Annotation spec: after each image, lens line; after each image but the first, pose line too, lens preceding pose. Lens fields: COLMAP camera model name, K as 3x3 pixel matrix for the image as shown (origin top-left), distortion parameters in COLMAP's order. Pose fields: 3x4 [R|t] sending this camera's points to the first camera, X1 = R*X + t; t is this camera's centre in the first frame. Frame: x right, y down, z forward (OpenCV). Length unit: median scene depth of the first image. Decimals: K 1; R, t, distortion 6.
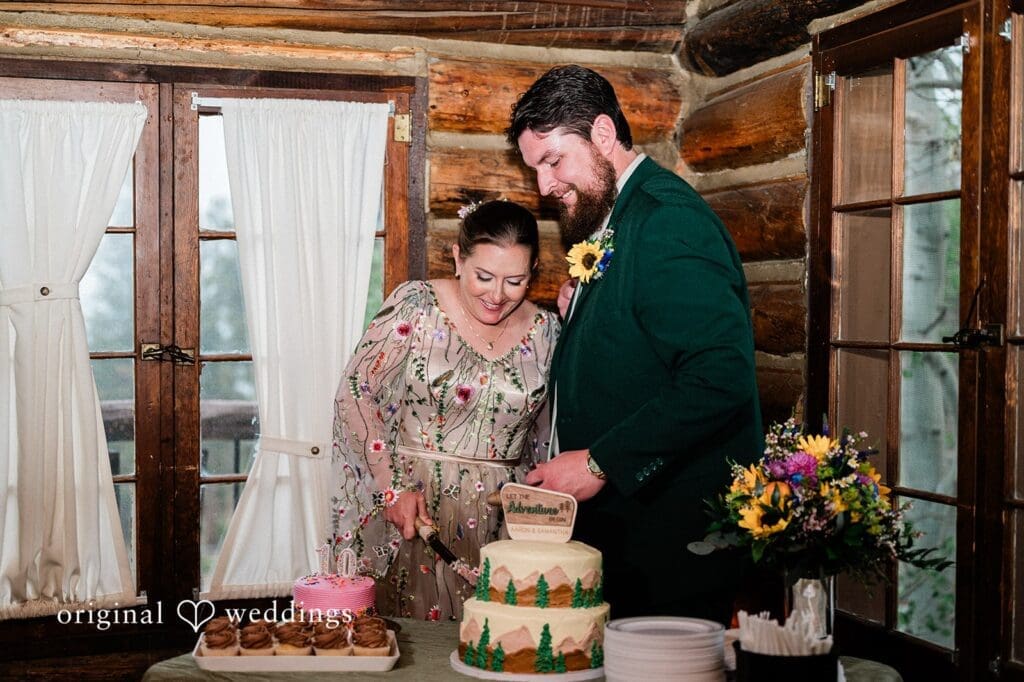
lens RADIAL K [[1449.4, 0, 512.0], [0, 1449.4, 341.0], [0, 0, 1]] dist [-0.011175, 0.014391]
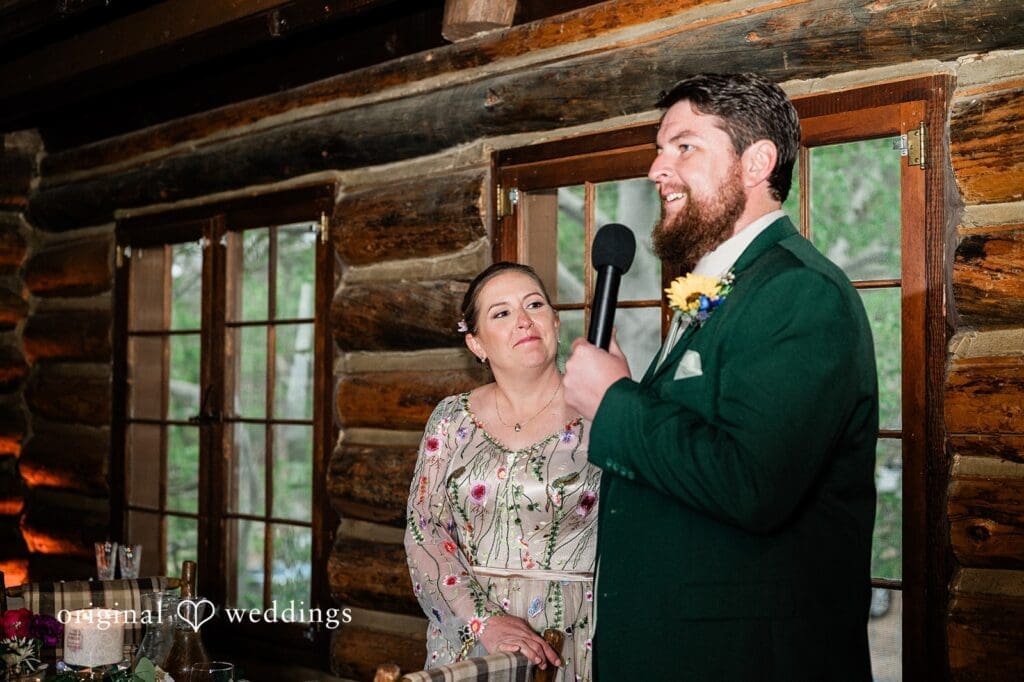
lens RADIAL K [[1449.4, 0, 512.0], [0, 1449.4, 341.0], [0, 0, 1]] dist [-0.011175, 0.014391]
pose [[0.903701, 0.010235, 0.428042, -0.070057], [0.004835, 0.999407, -0.034104, -0.027068], [-0.428137, 0.032889, 0.903115, -0.568153]]
